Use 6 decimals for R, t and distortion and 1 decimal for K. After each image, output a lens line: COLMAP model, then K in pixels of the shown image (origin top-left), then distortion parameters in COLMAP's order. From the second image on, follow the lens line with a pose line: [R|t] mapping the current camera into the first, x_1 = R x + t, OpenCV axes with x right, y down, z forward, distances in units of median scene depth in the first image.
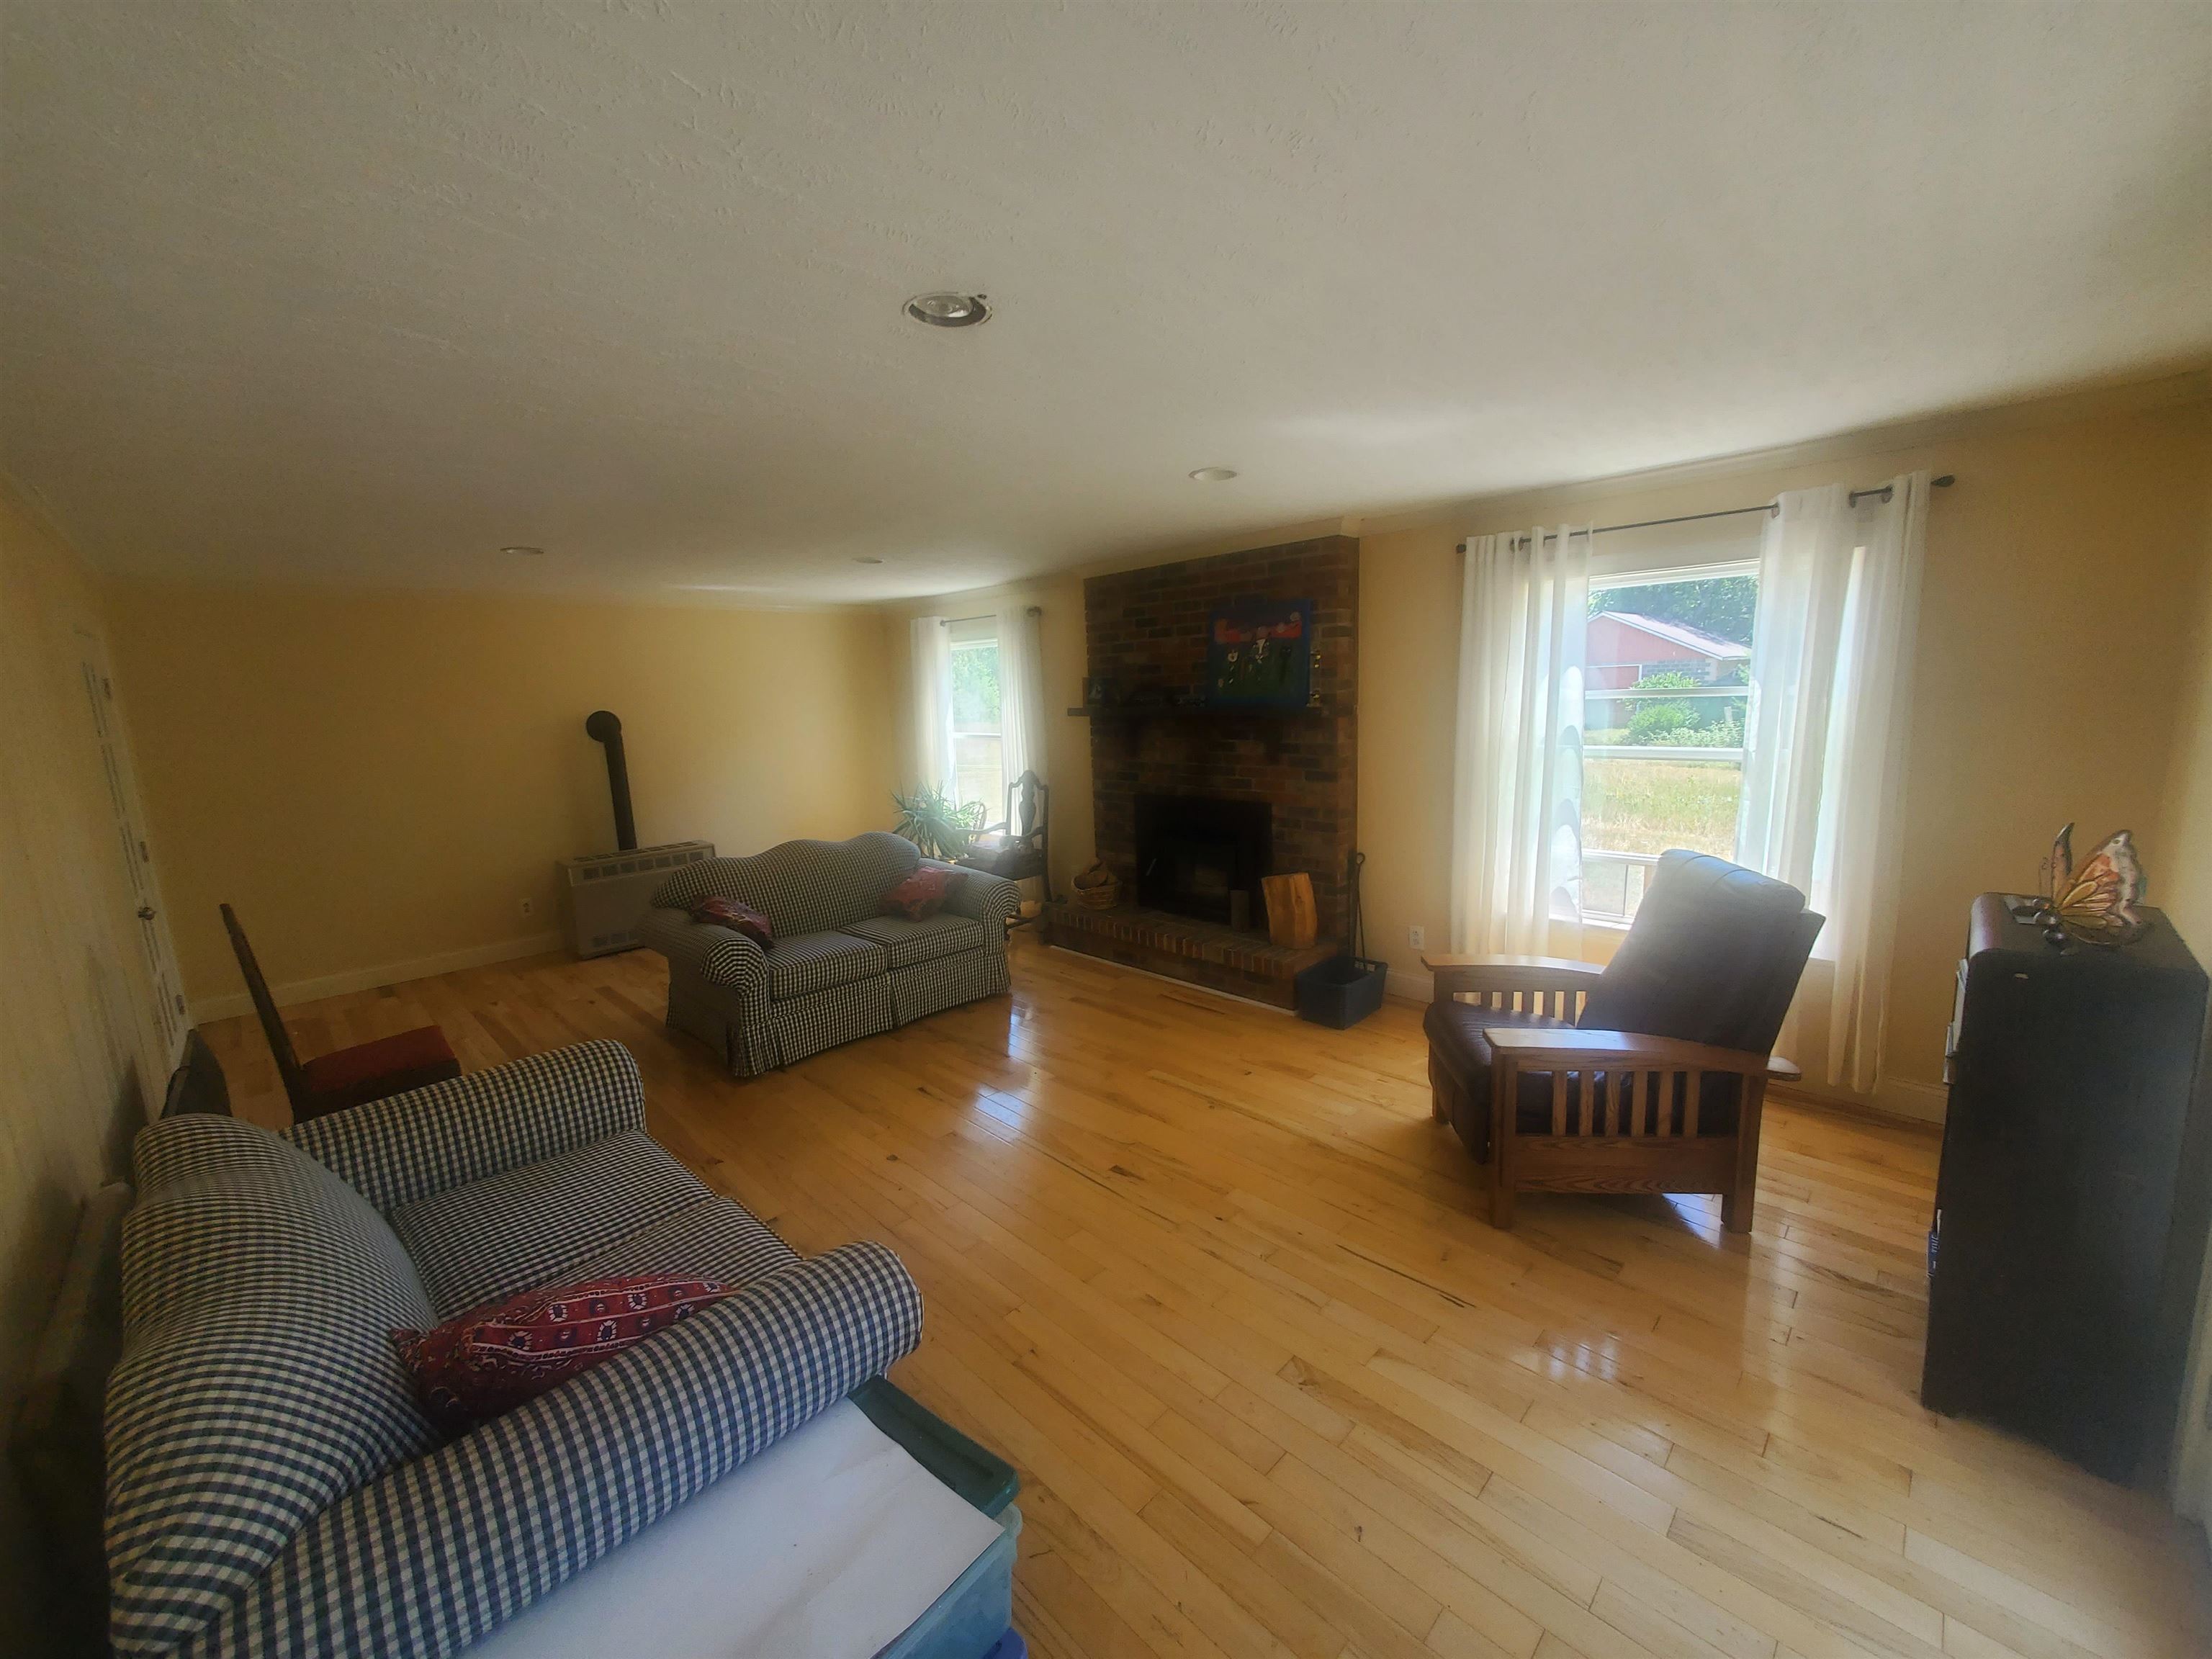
lens RADIAL K [[876.7, 0, 1106.0], [0, 876.7, 829.5], [0, 0, 1]] dist [0.018493, 0.000028]
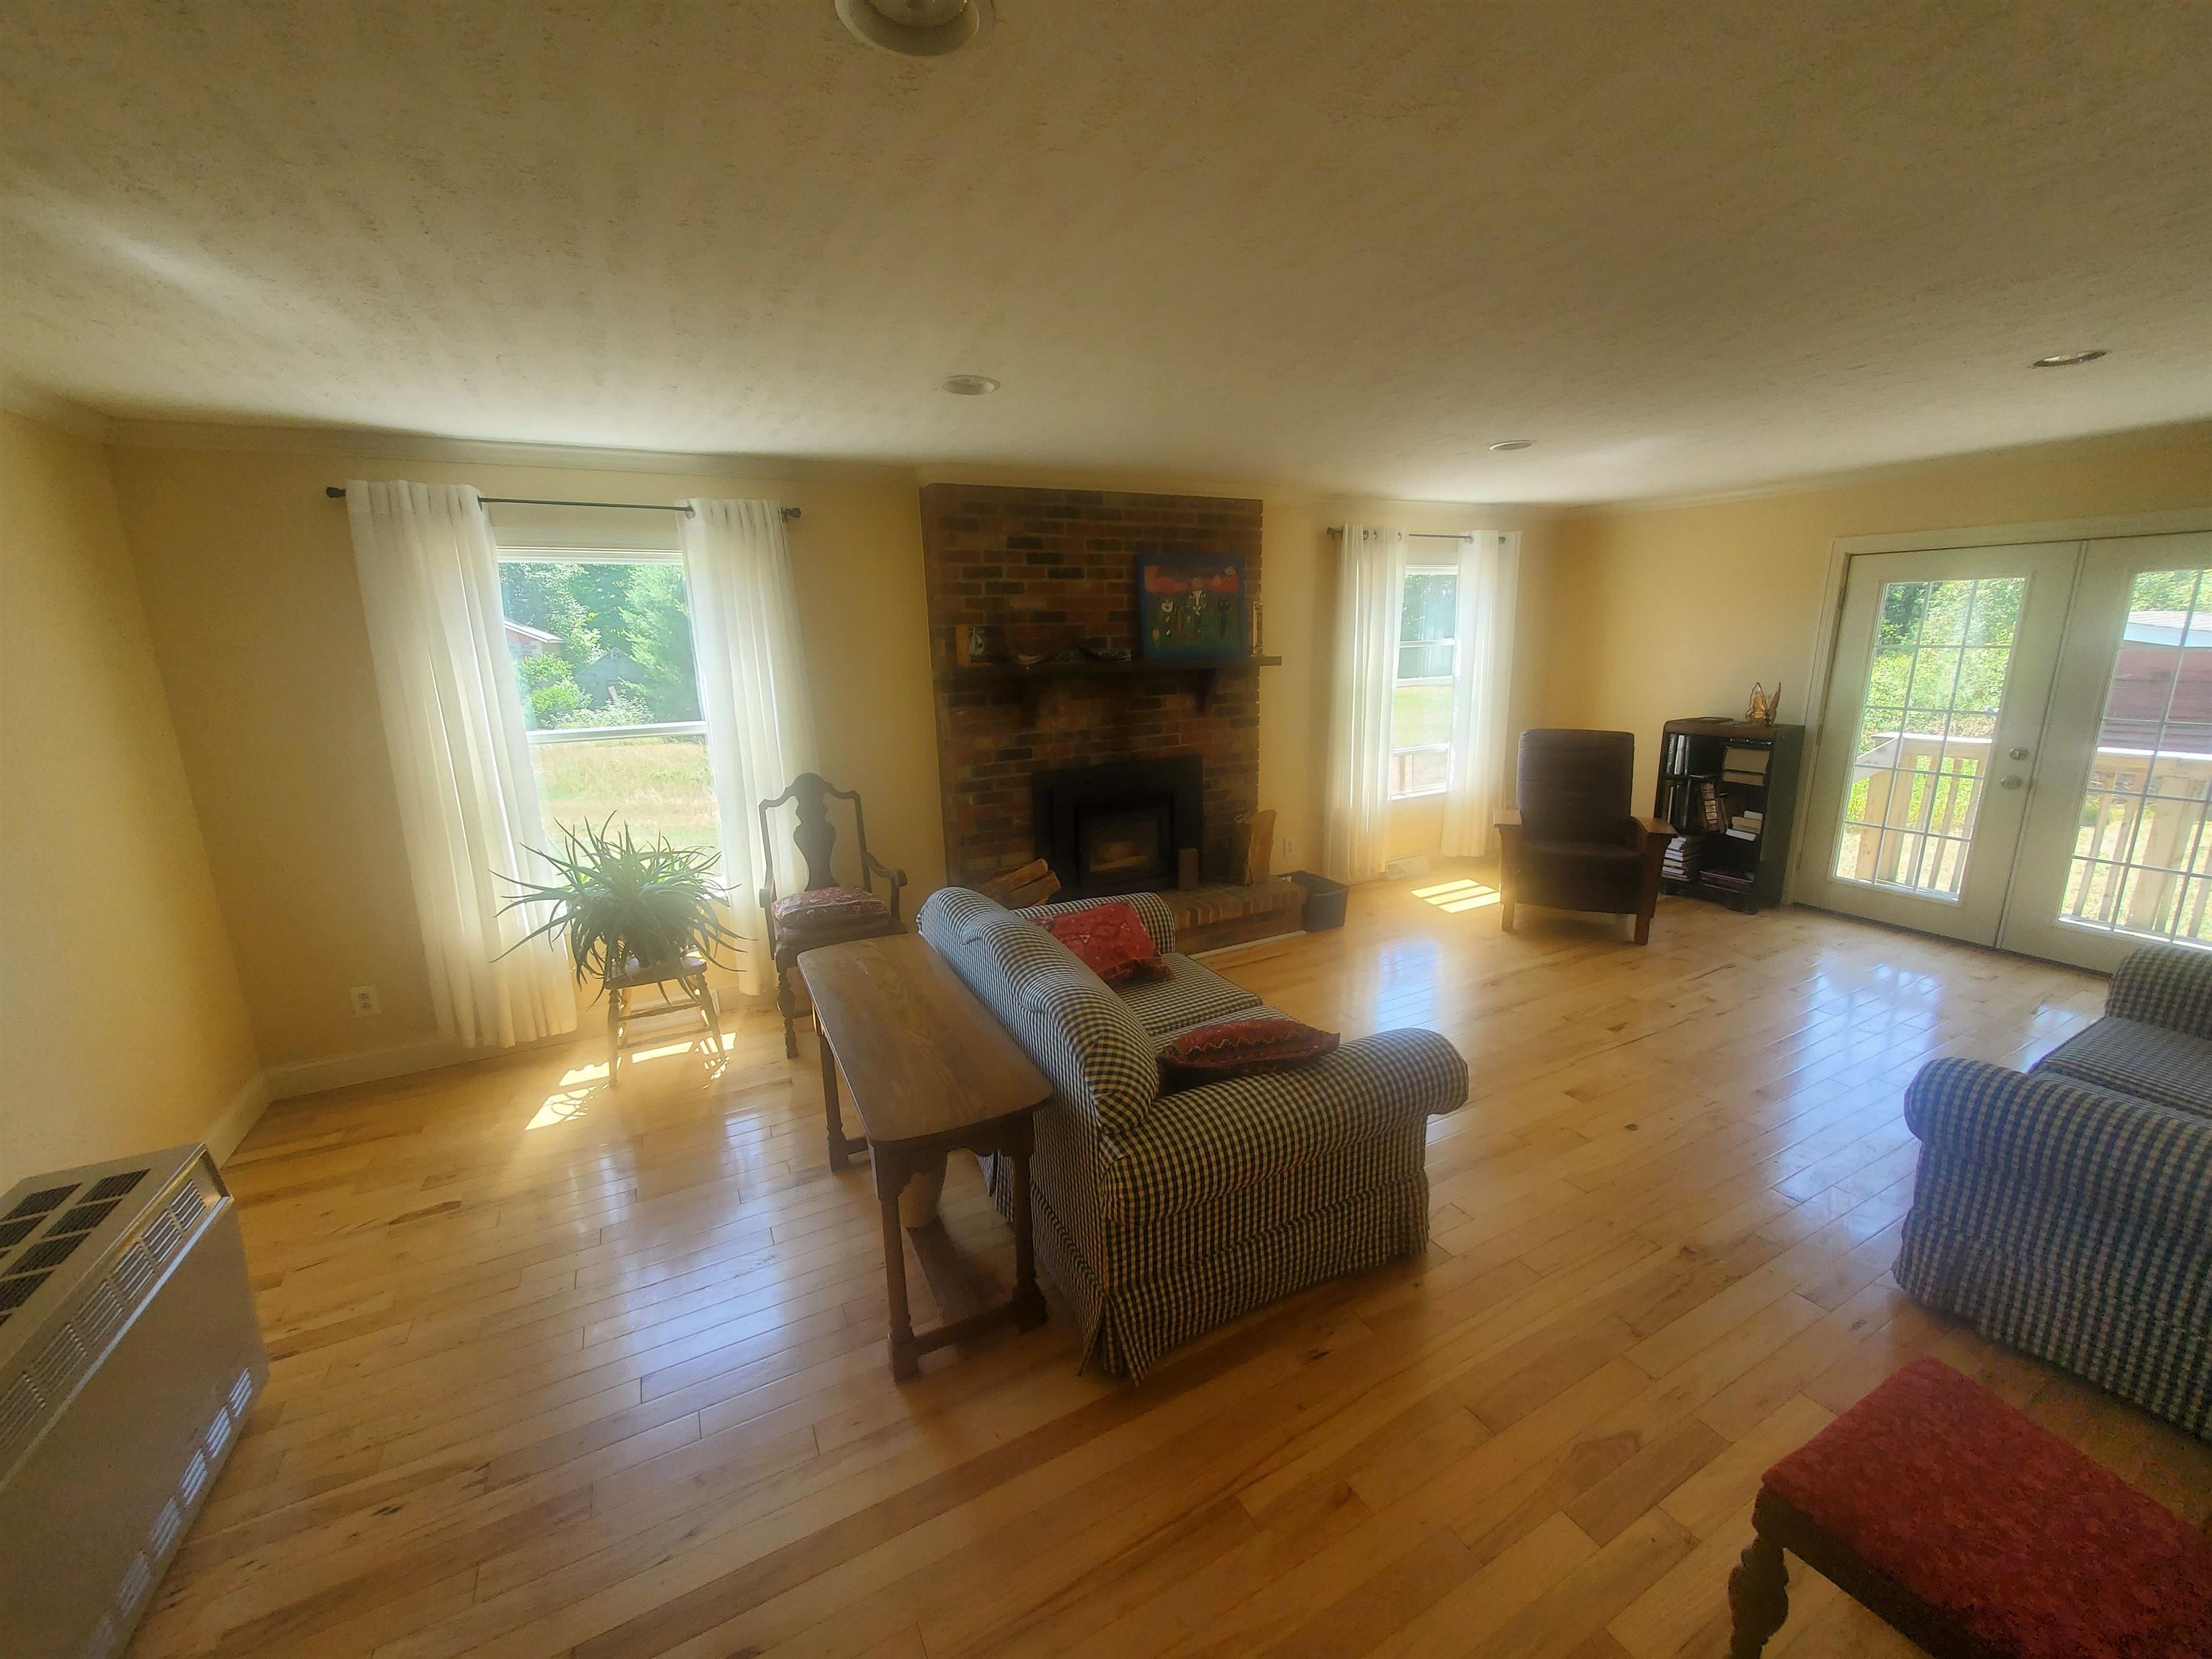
lens RADIAL K [[859.4, 0, 1115.8], [0, 859.4, 836.1], [0, 0, 1]] dist [-0.001169, -0.000041]
pose [[0.303196, -0.188995, 0.933998, -0.774478], [0.167831, 0.975405, 0.142892, -0.095709], [-0.938032, 0.113429, 0.327459, 0.764606]]
